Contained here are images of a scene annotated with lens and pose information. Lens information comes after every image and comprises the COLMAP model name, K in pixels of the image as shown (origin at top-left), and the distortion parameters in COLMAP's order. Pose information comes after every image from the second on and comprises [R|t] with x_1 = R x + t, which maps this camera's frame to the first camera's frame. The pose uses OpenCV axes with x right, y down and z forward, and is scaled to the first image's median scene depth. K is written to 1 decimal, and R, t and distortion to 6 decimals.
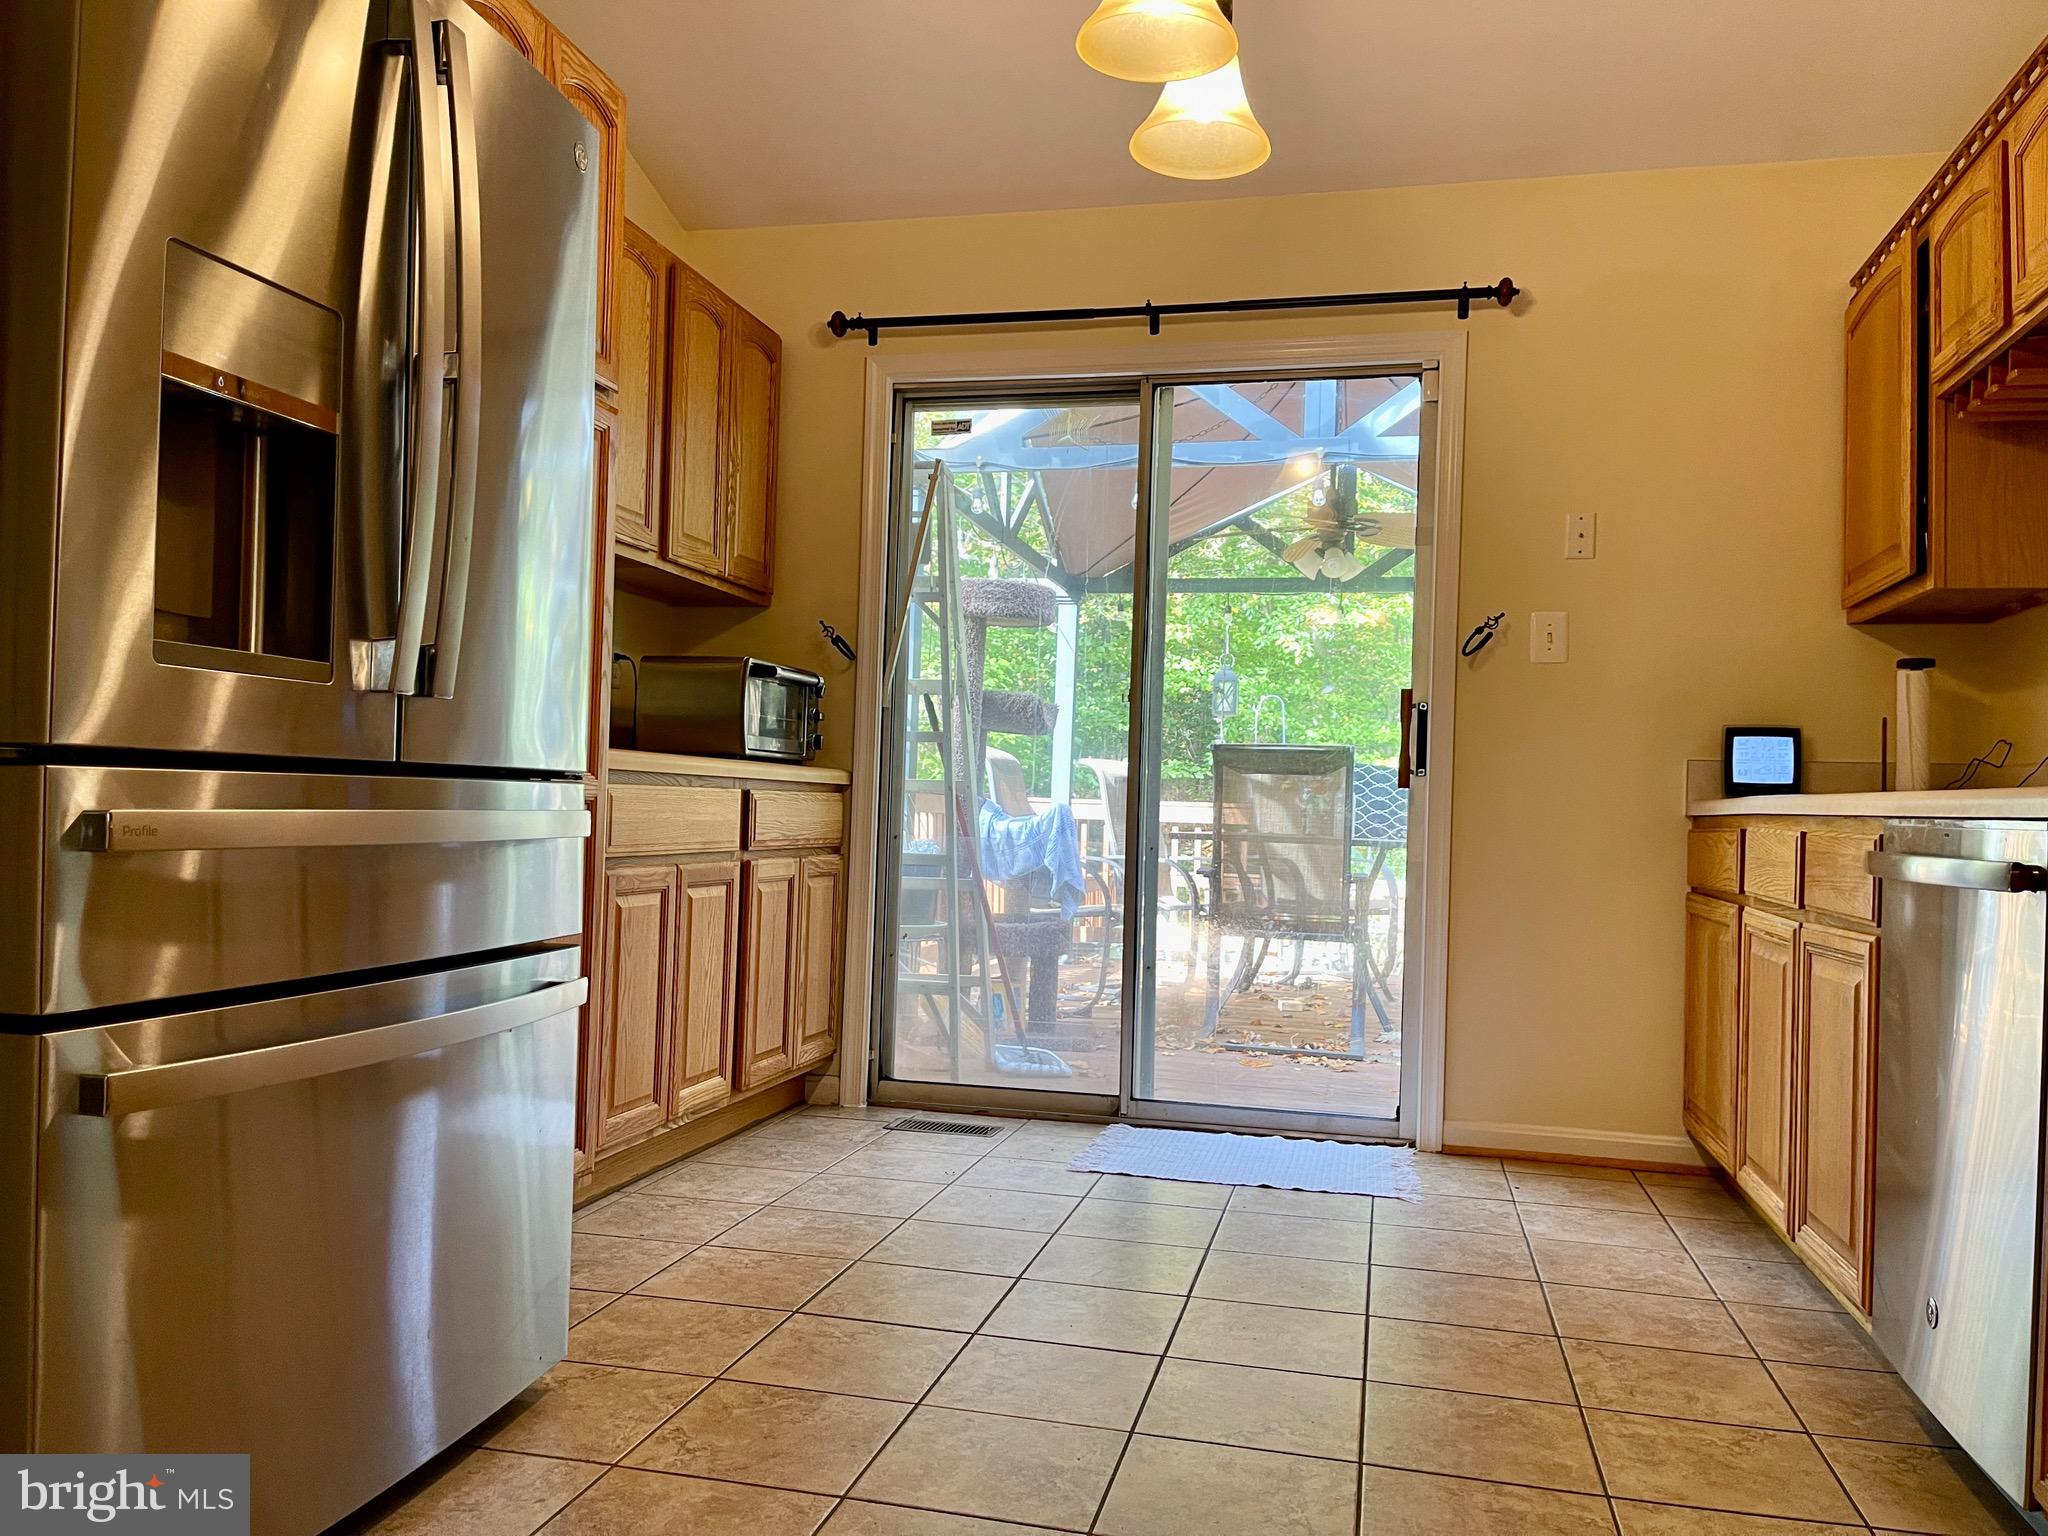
lens RADIAL K [[1499.1, 0, 1024.0], [0, 1499.1, 768.0], [0, 0, 1]] dist [0.056061, -0.086437]
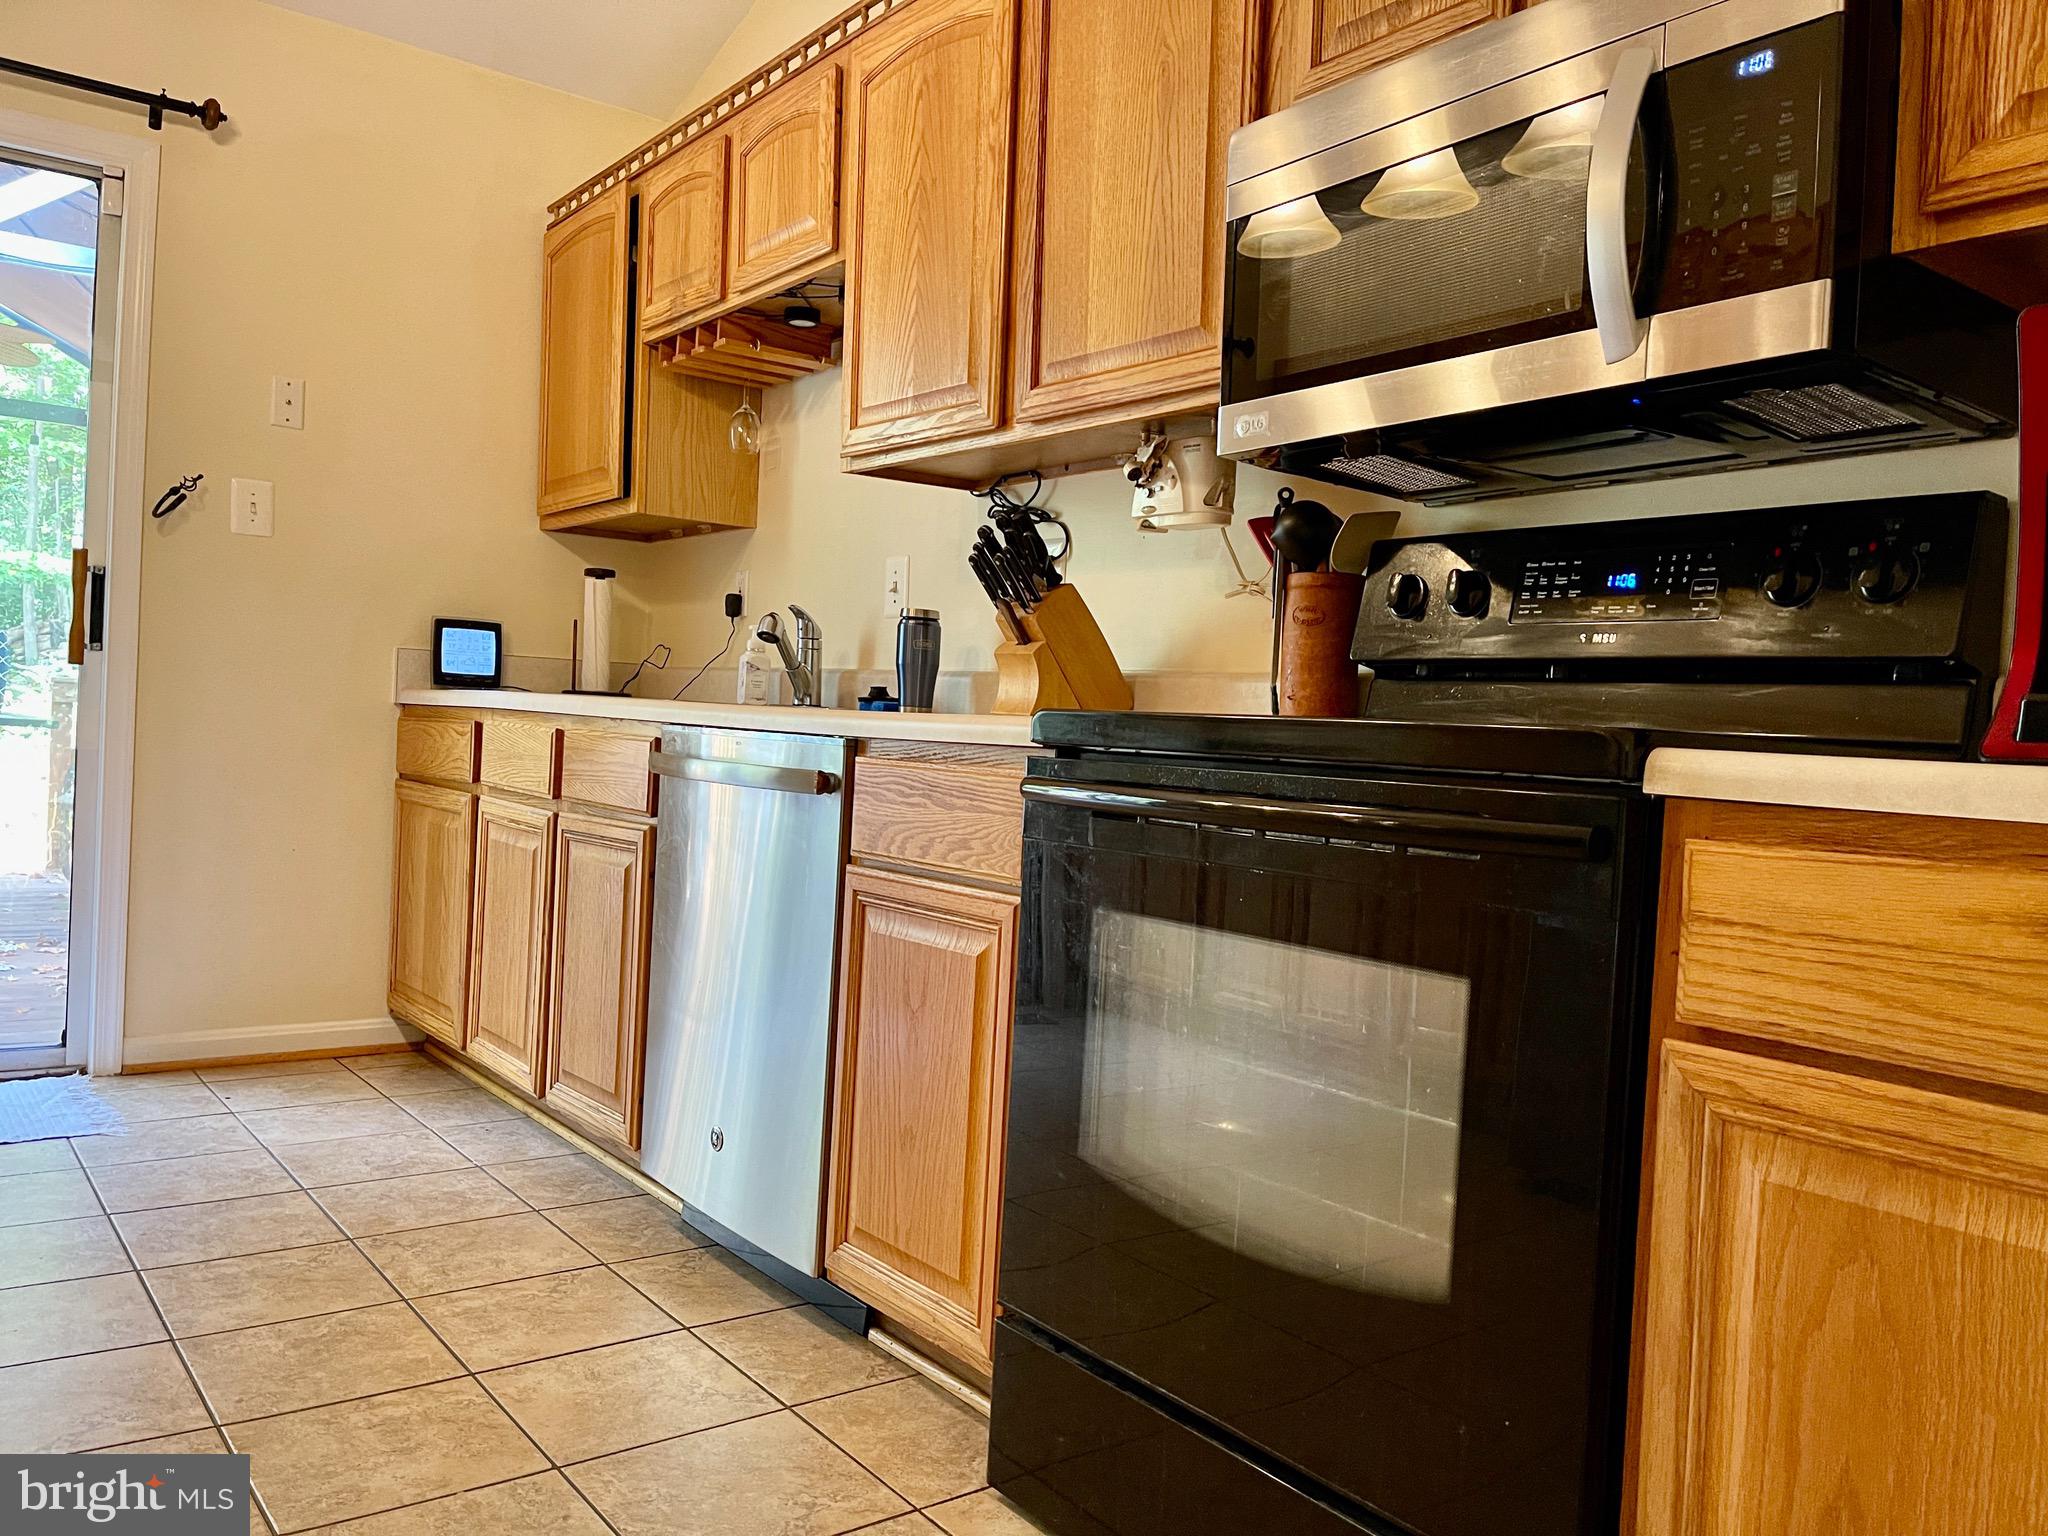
lens RADIAL K [[1509.2, 0, 1024.0], [0, 1509.2, 768.0], [0, 0, 1]] dist [0.049035, -0.111146]
pose [[0.609062, -0.019500, 0.792883, -0.132768], [-0.053459, 0.996415, 0.065571, -0.017385], [-0.791319, -0.082324, 0.605836, 0.060012]]
